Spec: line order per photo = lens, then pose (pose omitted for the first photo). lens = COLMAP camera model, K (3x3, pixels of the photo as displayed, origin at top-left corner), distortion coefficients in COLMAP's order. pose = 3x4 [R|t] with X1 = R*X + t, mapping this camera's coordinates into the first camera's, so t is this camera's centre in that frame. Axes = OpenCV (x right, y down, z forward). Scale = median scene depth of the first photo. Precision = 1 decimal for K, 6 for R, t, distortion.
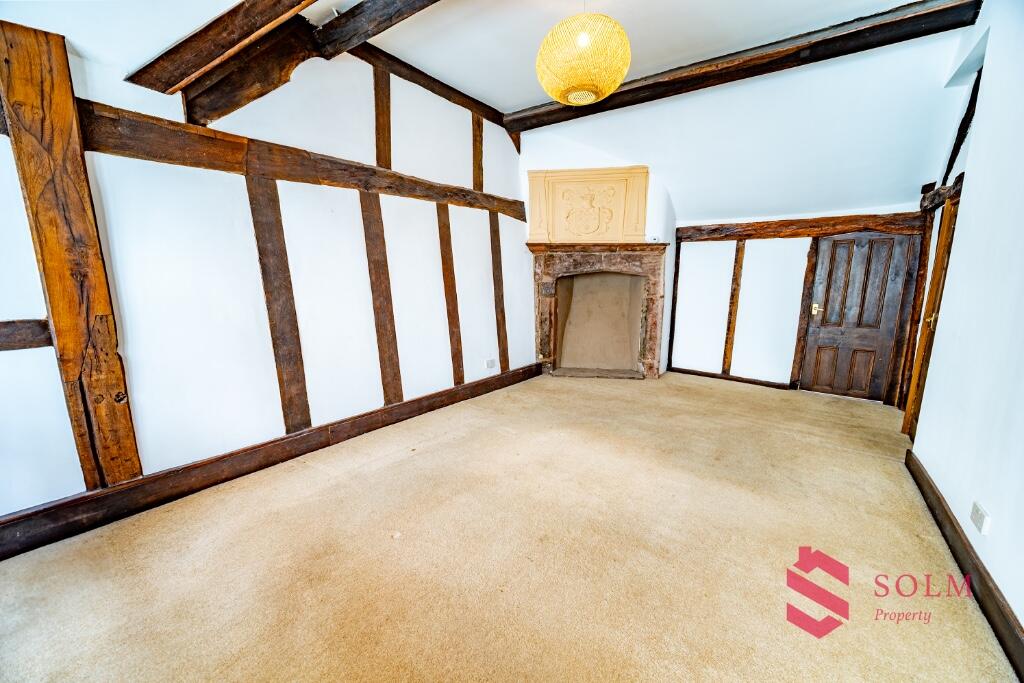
lens RADIAL K [[404.5, 0, 513.8], [0, 404.5, 349.6], [0, 0, 1]] dist [-0.002527, -0.000351]
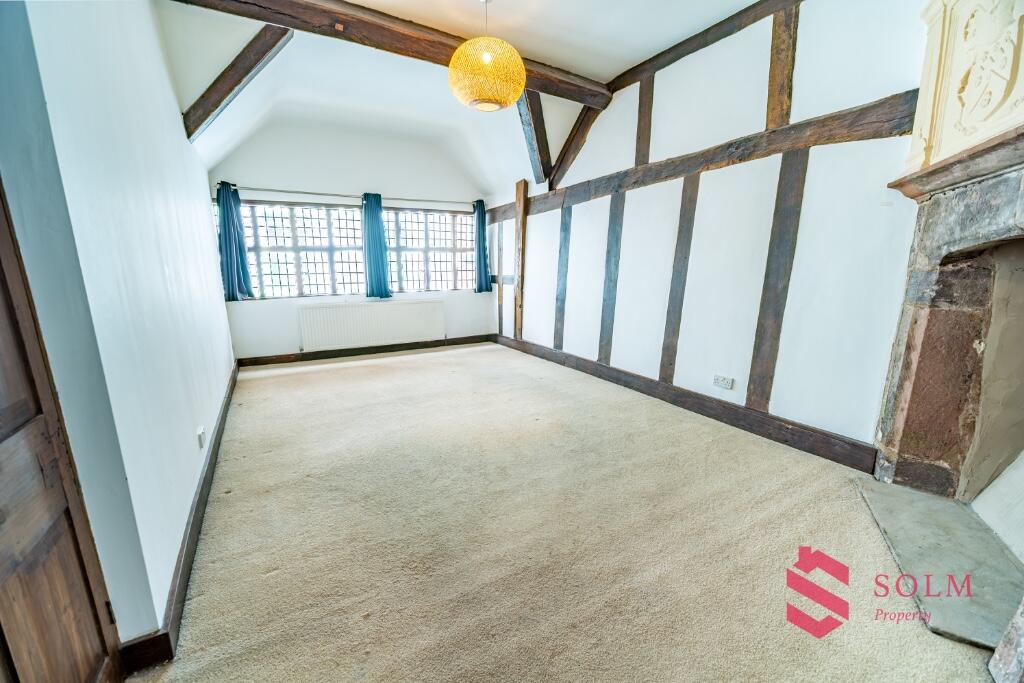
lens RADIAL K [[404.5, 0, 508.9], [0, 404.5, 344.5], [0, 0, 1]] dist [-0.002527, -0.000351]
pose [[-0.388587, 0.180643, -0.903531, 0.801338], [-0.156424, 0.953427, 0.257893, -0.169716], [0.908037, 0.241548, -0.342232, 0.990209]]
